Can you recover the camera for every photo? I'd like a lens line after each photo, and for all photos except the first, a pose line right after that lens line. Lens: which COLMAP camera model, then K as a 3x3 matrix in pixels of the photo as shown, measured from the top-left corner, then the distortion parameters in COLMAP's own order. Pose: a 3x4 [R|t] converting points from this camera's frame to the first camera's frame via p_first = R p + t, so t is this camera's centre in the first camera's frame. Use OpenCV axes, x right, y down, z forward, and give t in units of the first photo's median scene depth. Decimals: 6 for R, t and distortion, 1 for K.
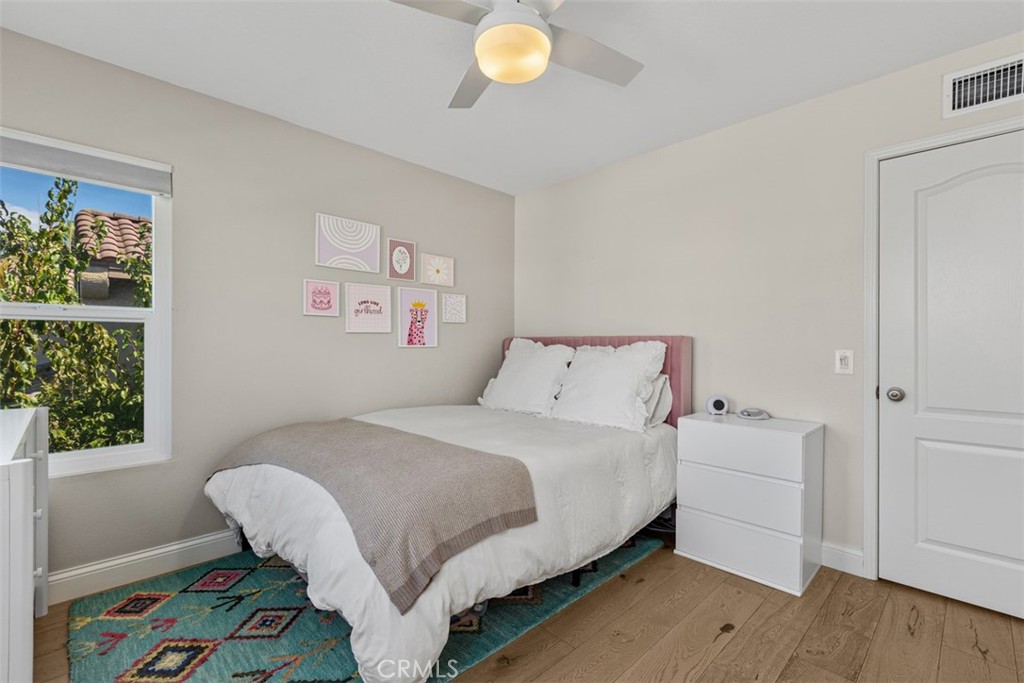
lens RADIAL K [[460.5, 0, 509.7], [0, 460.5, 343.9], [0, 0, 1]] dist [0.006247, -0.002782]
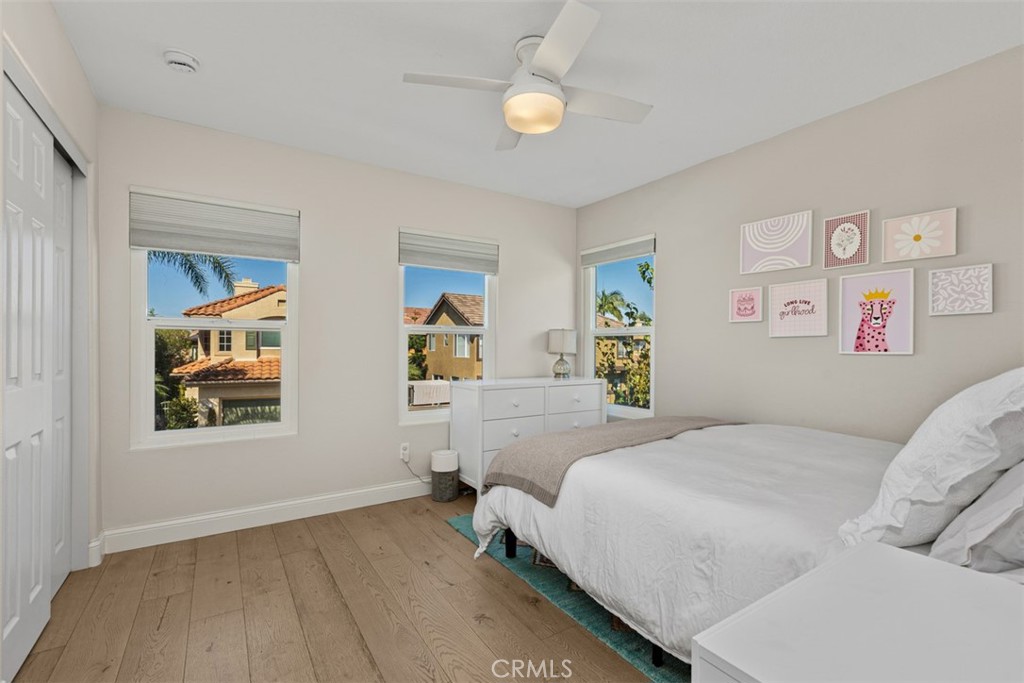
lens RADIAL K [[460.5, 0, 511.2], [0, 460.5, 344.3], [0, 0, 1]] dist [0.006247, -0.002782]
pose [[-0.206172, -0.005043, -0.978503, 0.637807], [-0.004123, 0.999982, -0.004285, -0.003467], [0.978507, 0.003151, -0.206189, 0.616829]]
